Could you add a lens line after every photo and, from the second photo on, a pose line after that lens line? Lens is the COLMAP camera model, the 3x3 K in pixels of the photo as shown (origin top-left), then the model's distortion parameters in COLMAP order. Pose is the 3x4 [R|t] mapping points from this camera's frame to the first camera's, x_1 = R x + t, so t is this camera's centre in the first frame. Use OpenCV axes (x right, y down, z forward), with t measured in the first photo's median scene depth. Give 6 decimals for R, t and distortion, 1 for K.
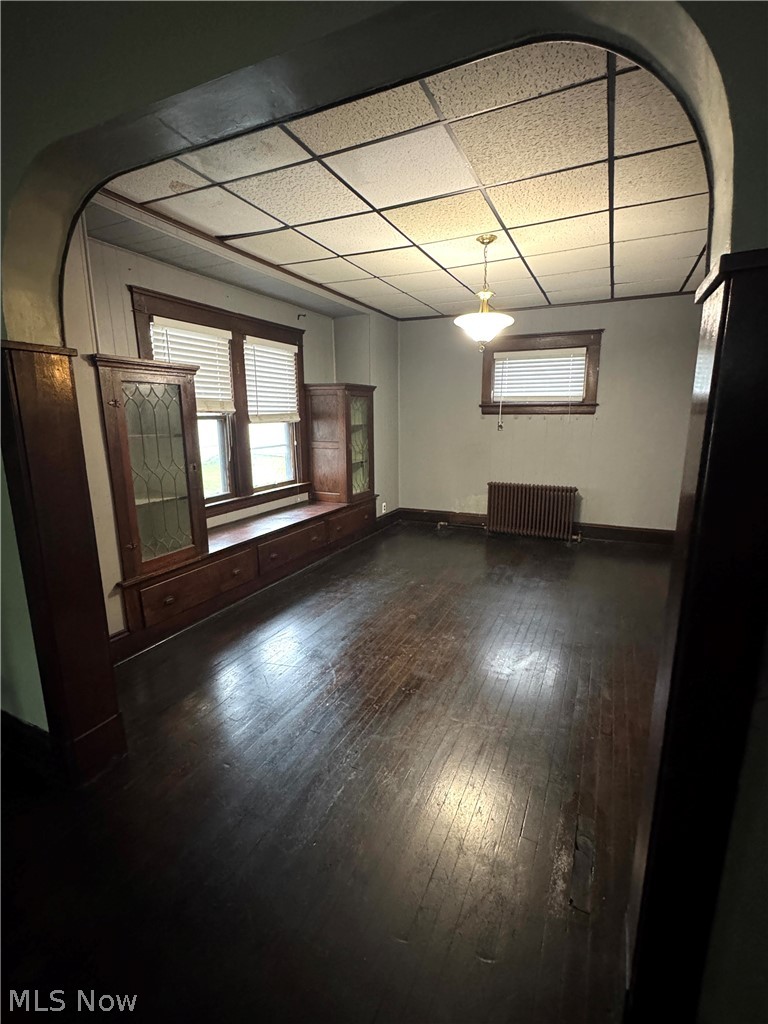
lens RADIAL K [[468.5, 0, 388.8], [0, 468.5, 513.2], [0, 0, 1]] dist [0.000941, -0.000339]
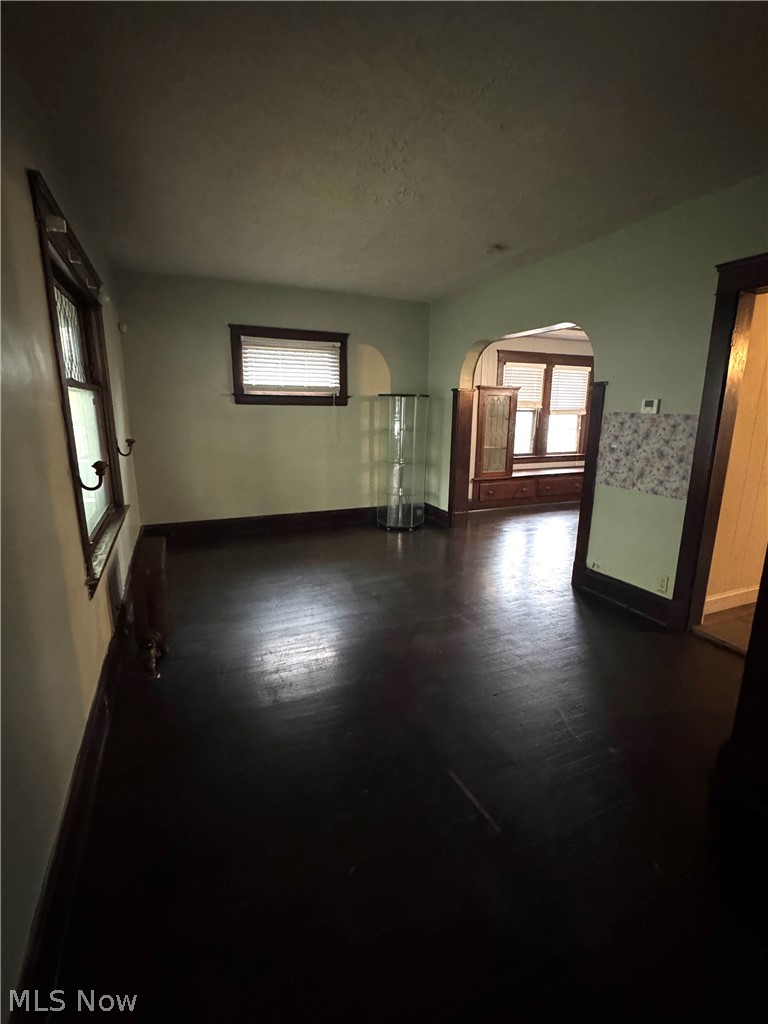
lens RADIAL K [[468.5, 0, 384.1], [0, 468.5, 514.4], [0, 0, 1]] dist [0.000941, -0.000339]
pose [[0.751835, 0.155555, -0.640739, 0.551674], [-0.146605, 0.986885, 0.067566, 0.195510], [0.642846, 0.043137, 0.764780, -0.954345]]
